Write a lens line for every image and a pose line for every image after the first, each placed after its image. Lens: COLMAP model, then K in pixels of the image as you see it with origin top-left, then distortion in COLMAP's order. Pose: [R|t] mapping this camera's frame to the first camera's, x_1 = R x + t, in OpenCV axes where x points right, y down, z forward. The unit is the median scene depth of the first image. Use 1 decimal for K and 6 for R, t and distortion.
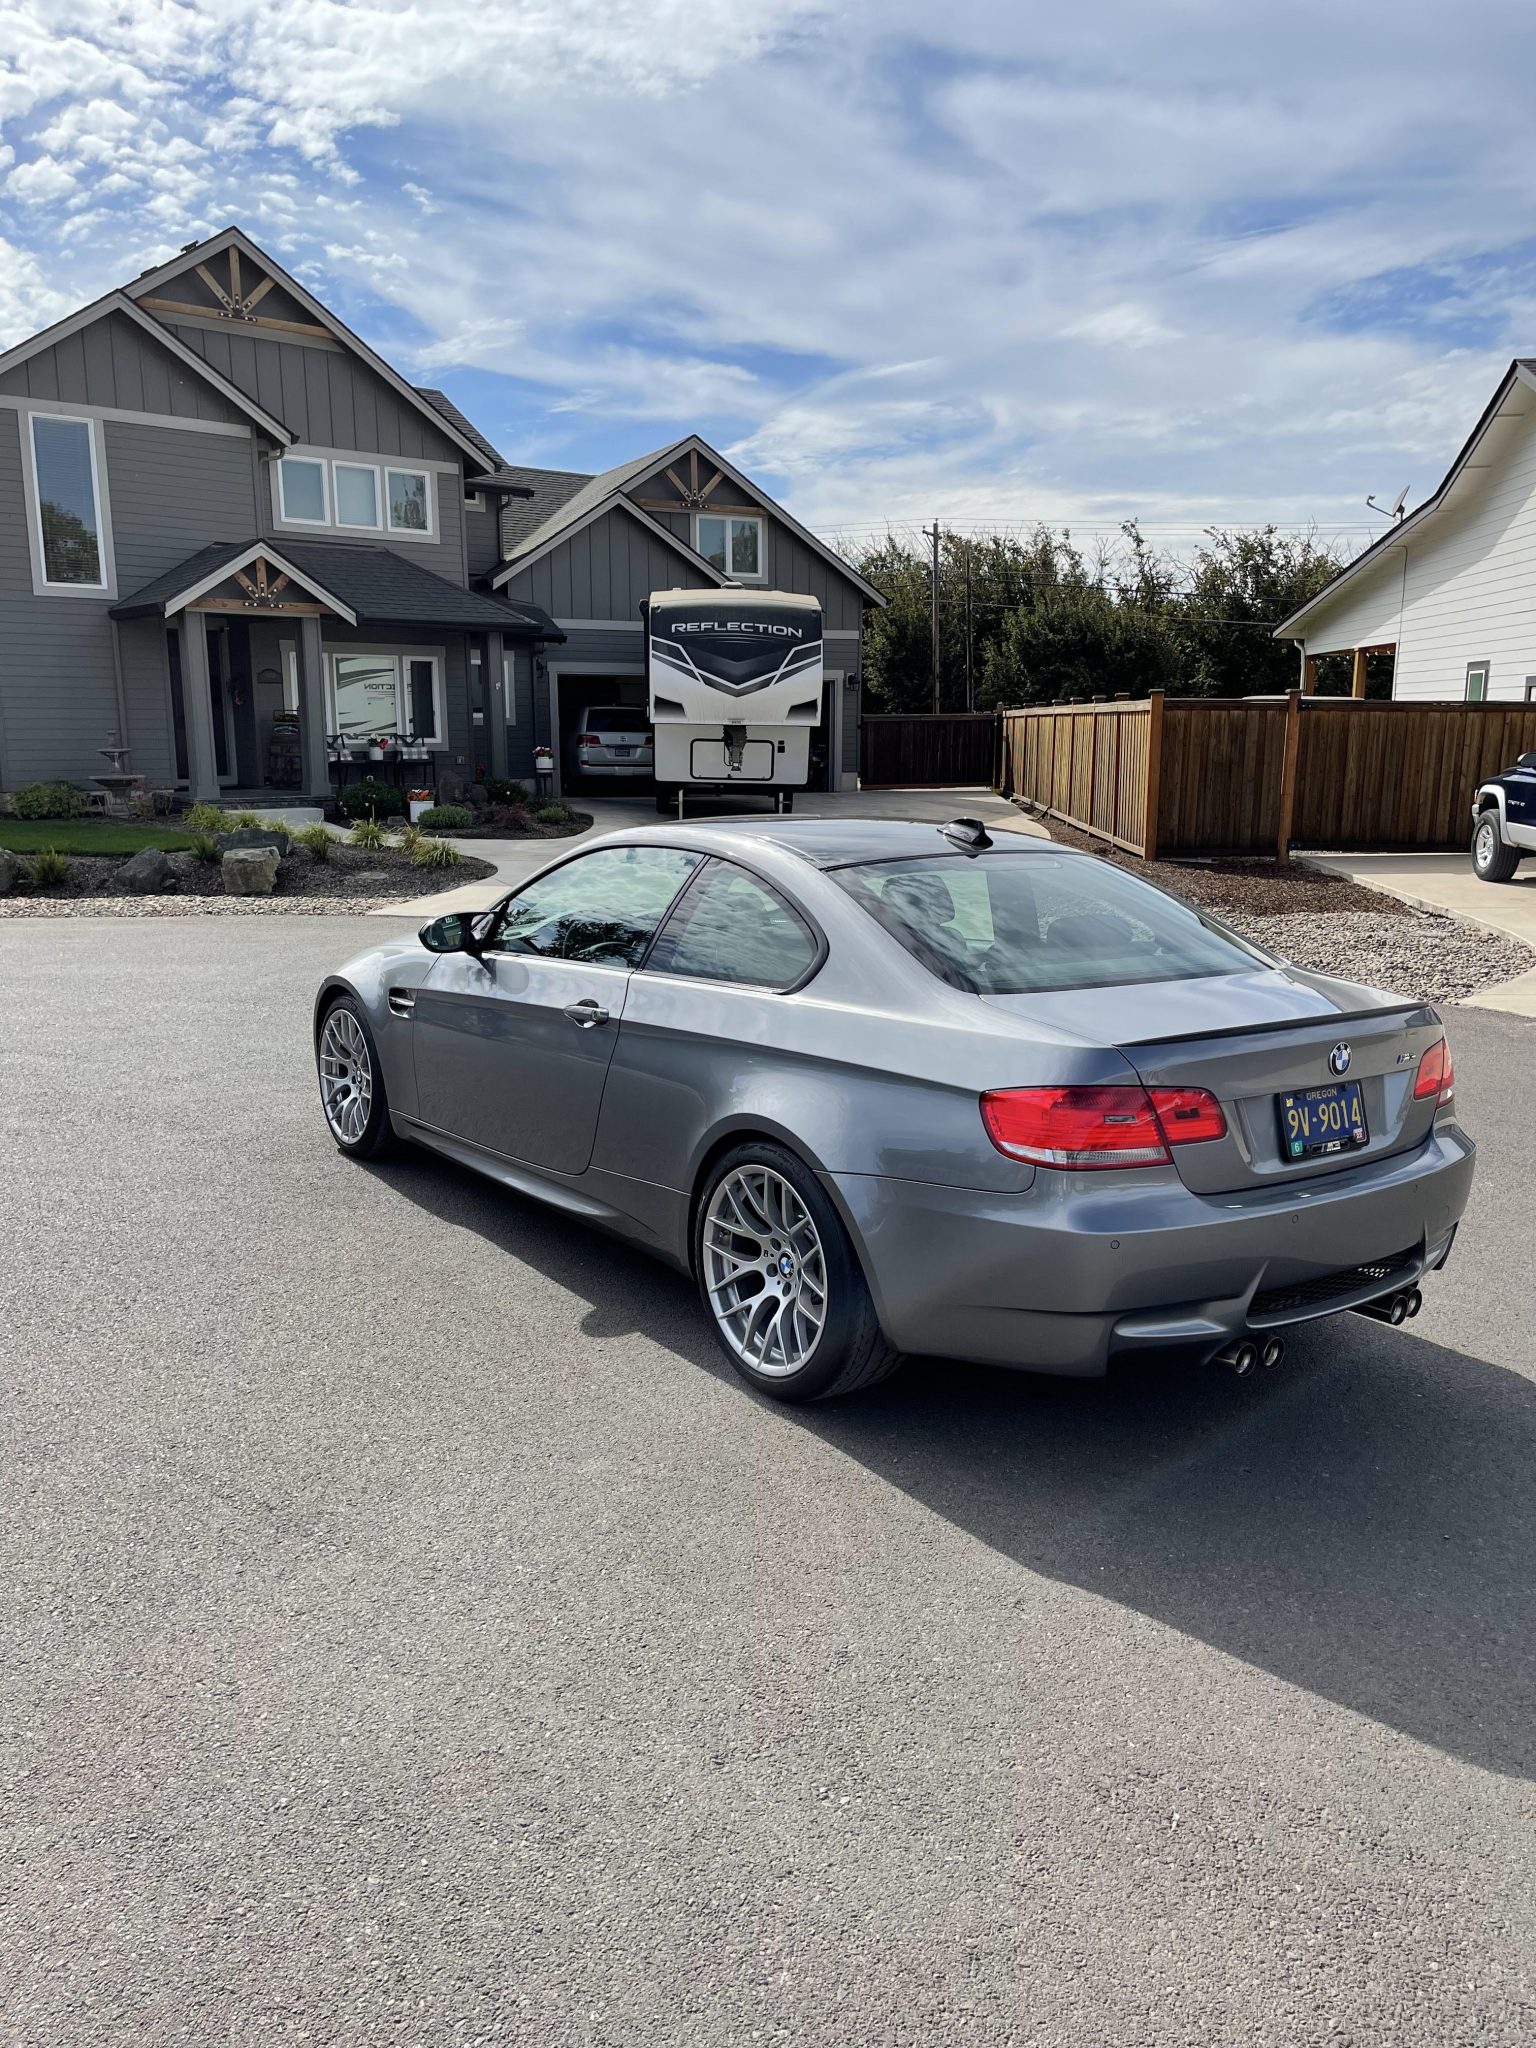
lens RADIAL K [[1495.7, 0, 768.0], [0, 1495.7, 1024.0], [0, 0, 1]] dist [0.059759, -0.098883]
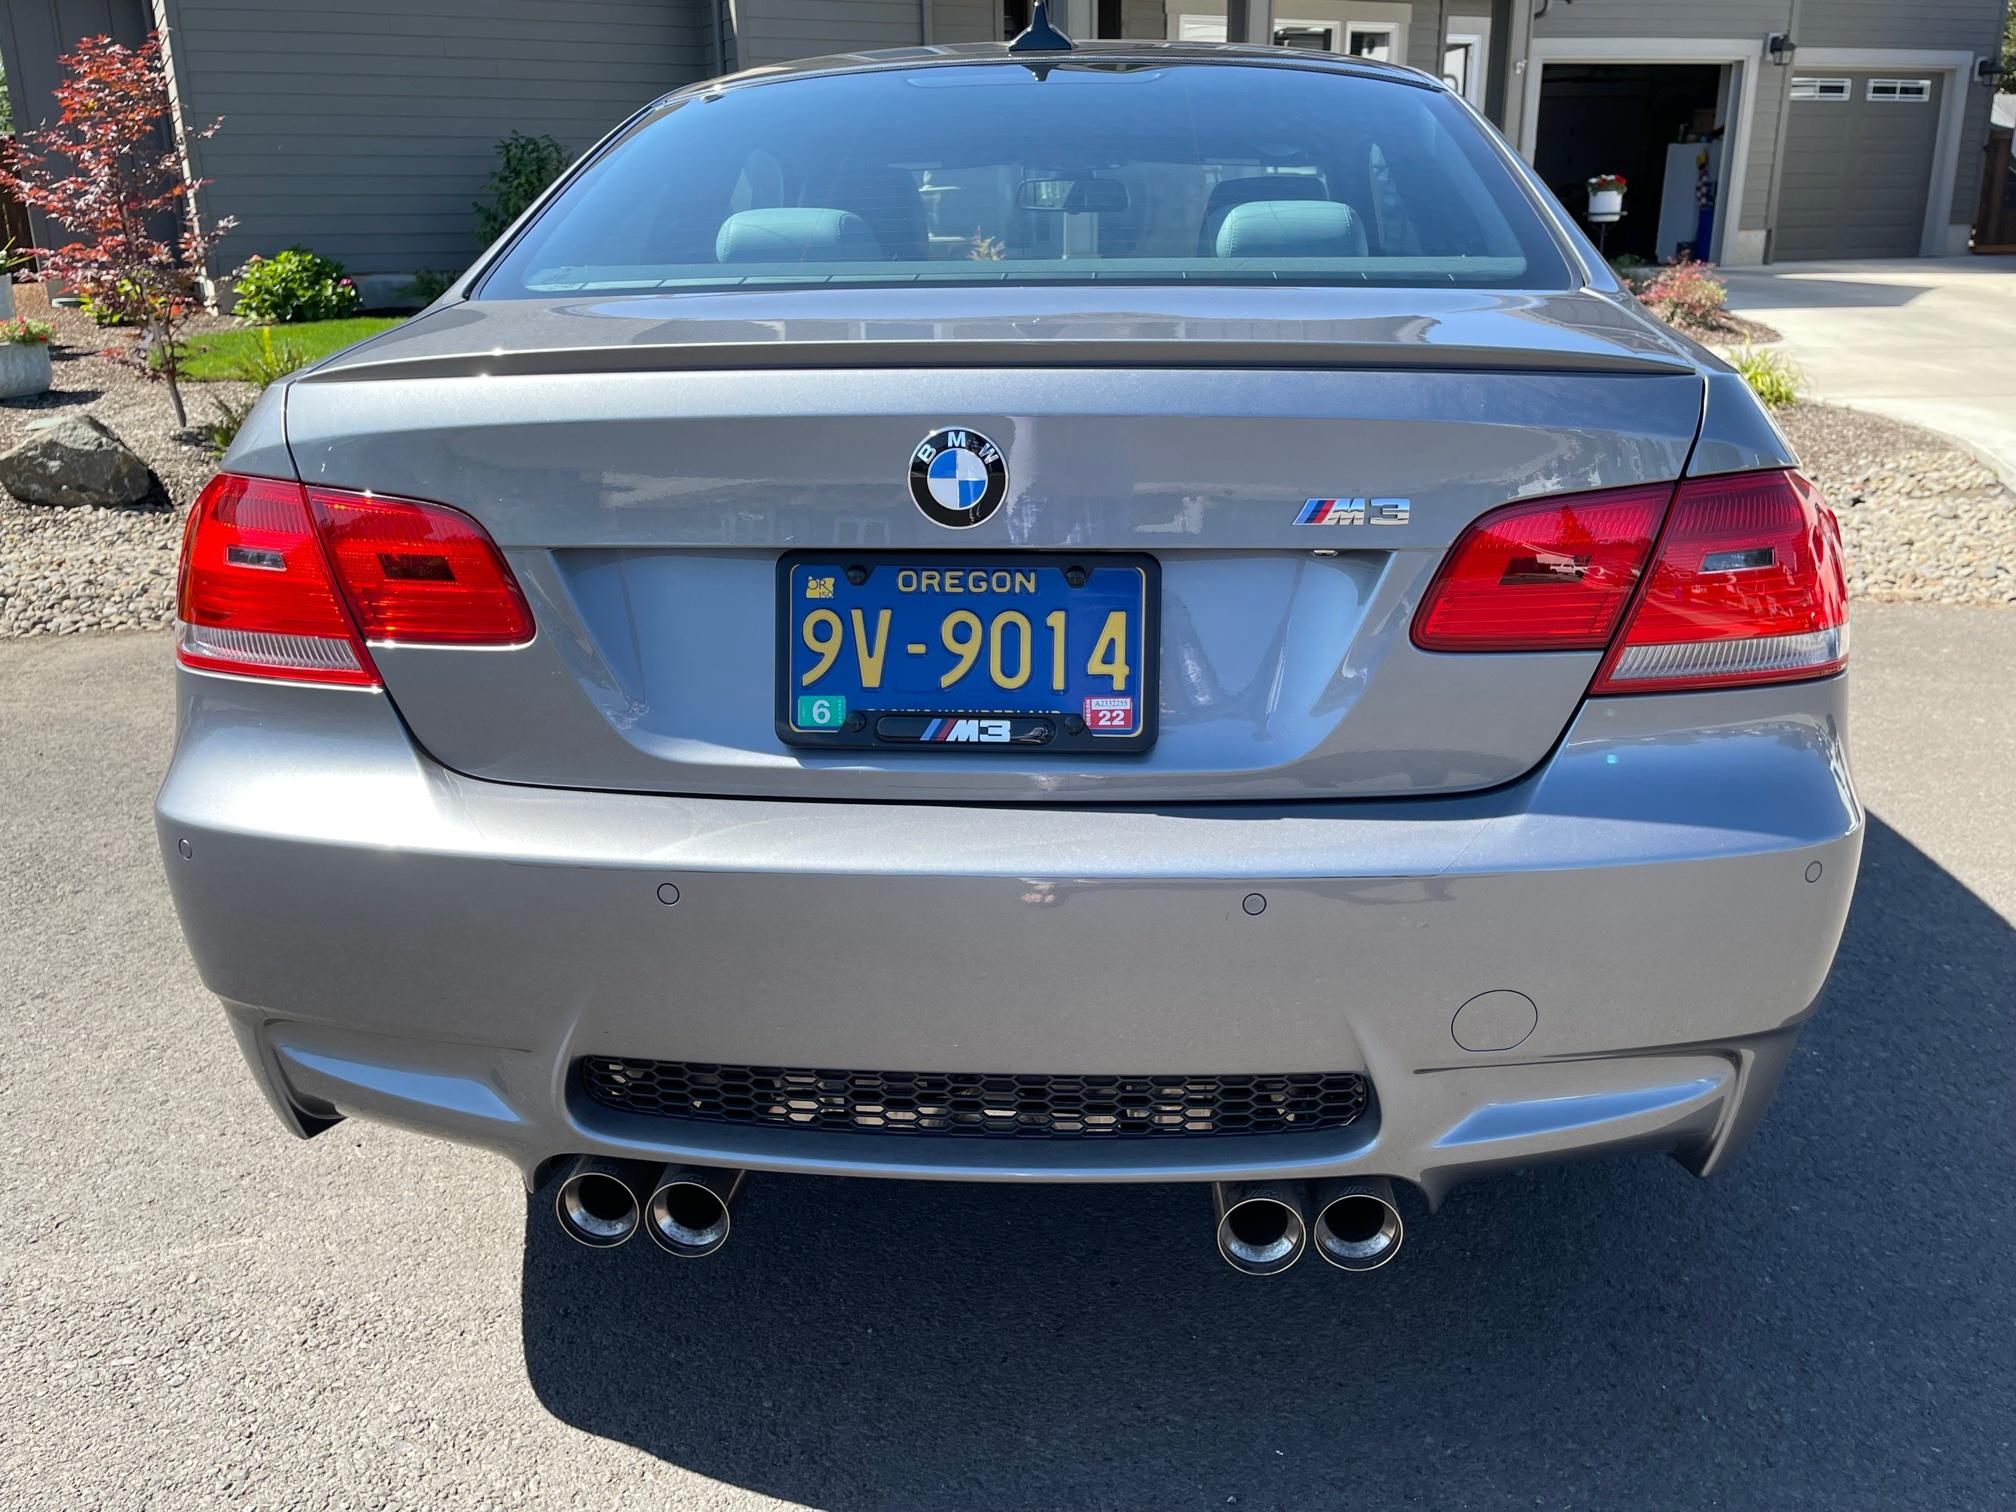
lens RADIAL K [[1472.3, 0, 1007.3], [0, 1472.3, 745.8], [0, 0, 1]] dist [0.059759, -0.098883]
pose [[0.767778, 0.165093, -0.619080, 0.596123], [-0.084325, 0.983865, 0.157792, 0.029072], [0.635142, -0.068945, 0.769312, 0.737813]]
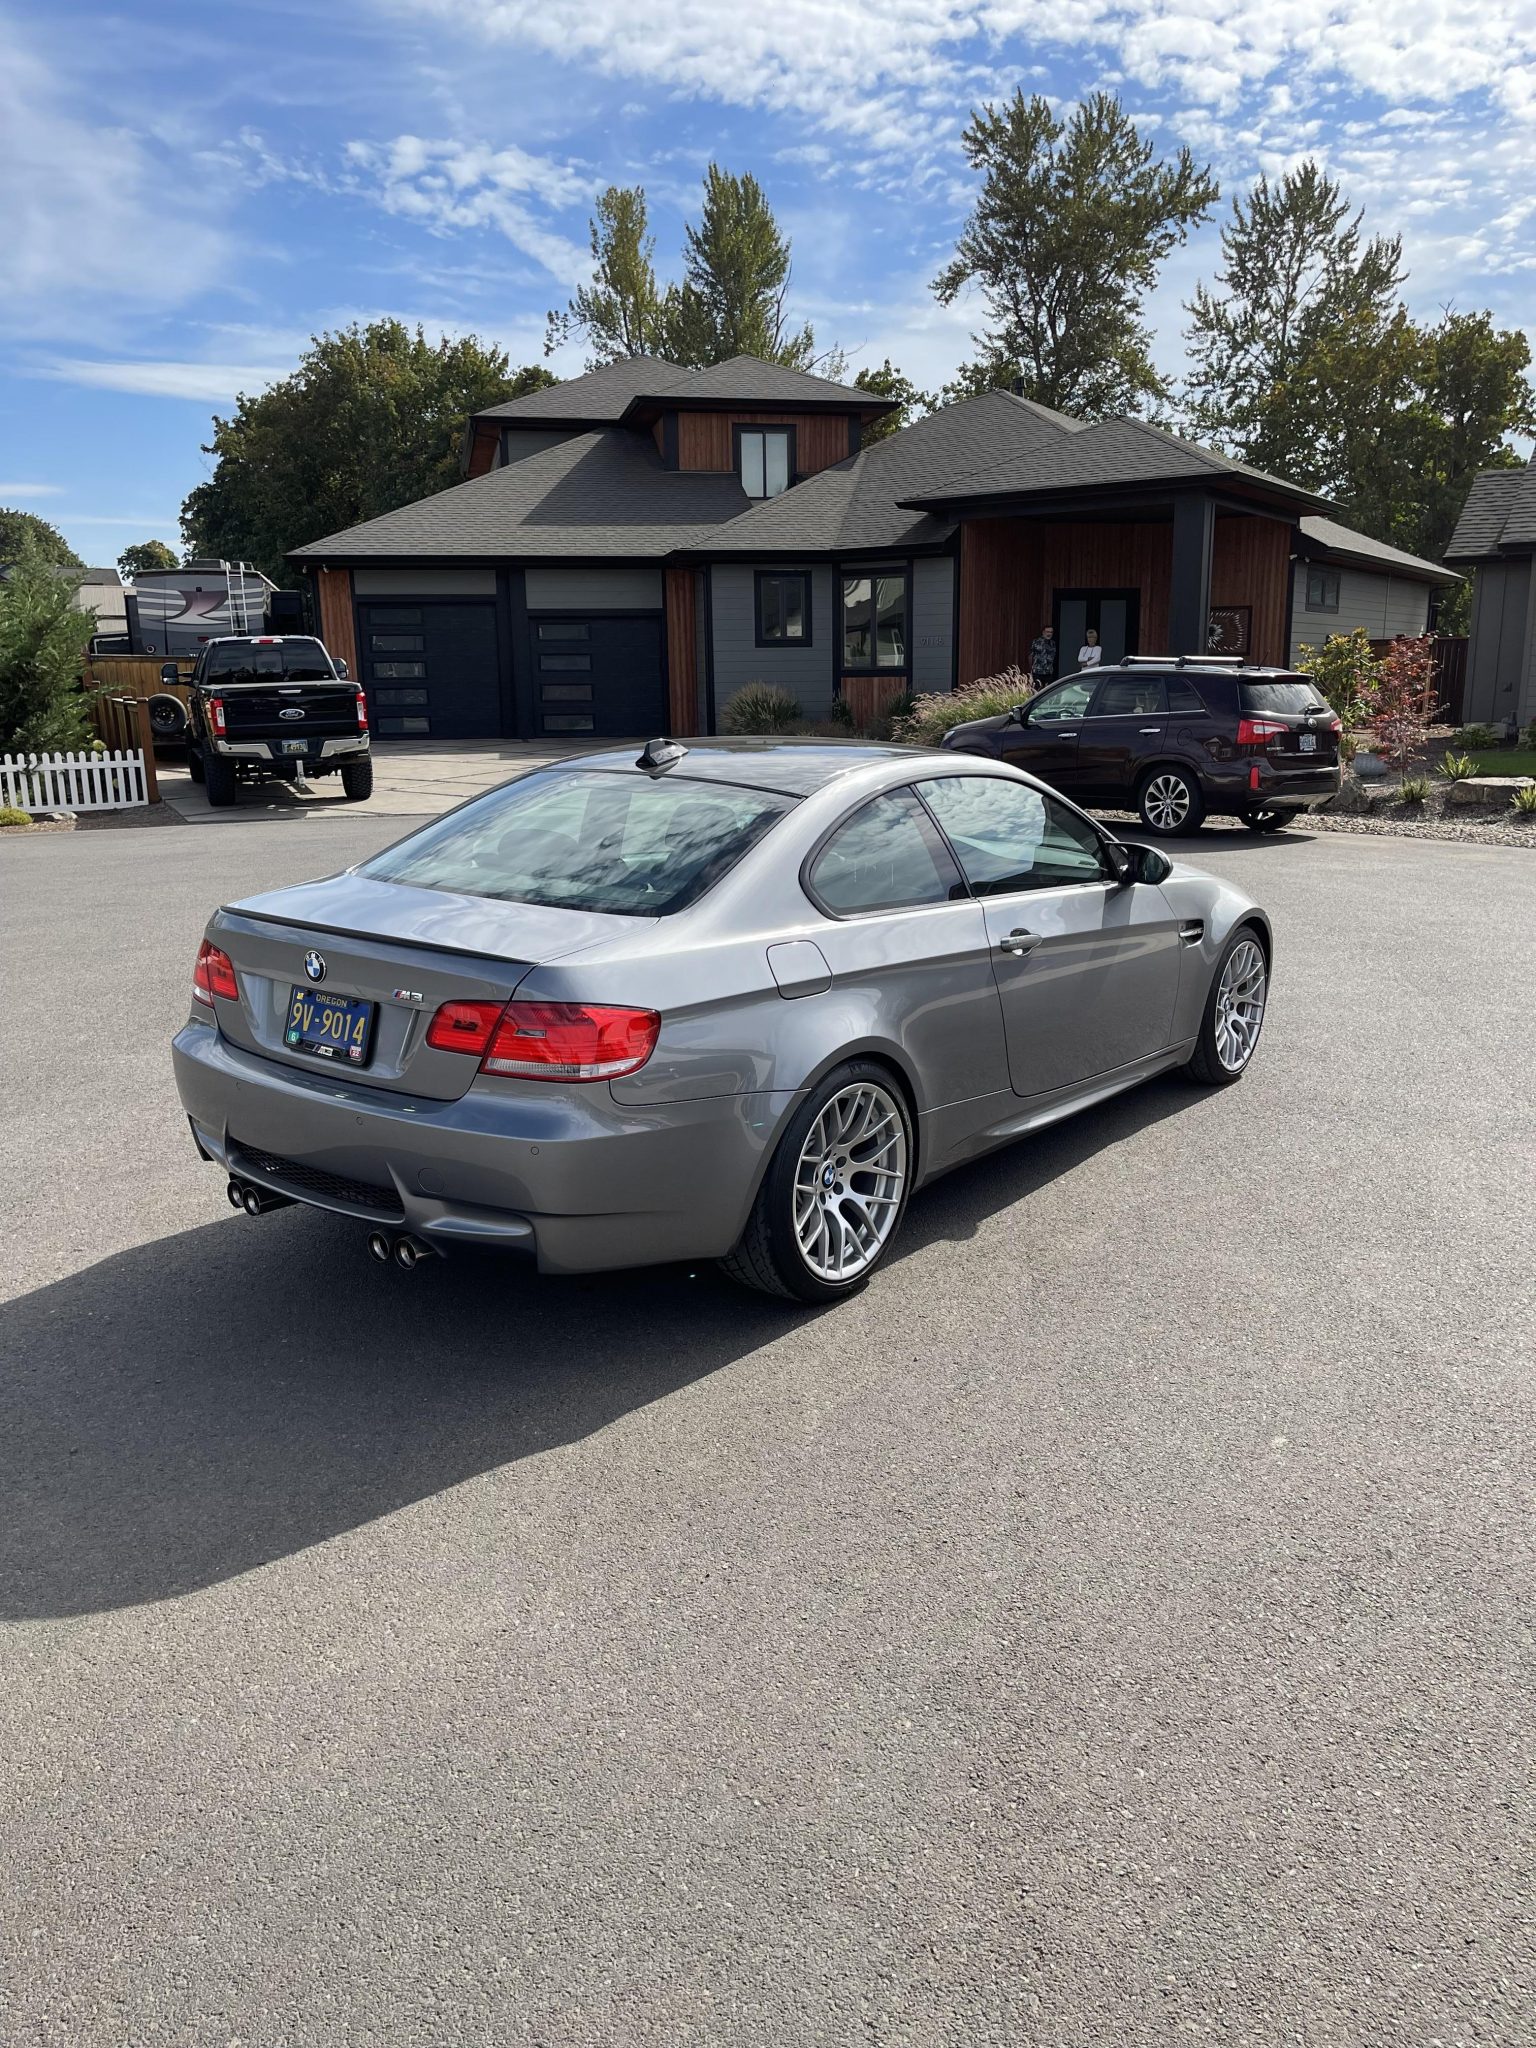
lens RADIAL K [[1495.7, 0, 768.0], [0, 1495.7, 1024.0], [0, 0, 1]] dist [0.059759, -0.098883]
pose [[0.296921, 0.203092, -0.933055, 1.438308], [-0.174355, 0.972226, 0.156134, -0.154015], [0.938849, 0.116324, 0.324084, 0.948900]]
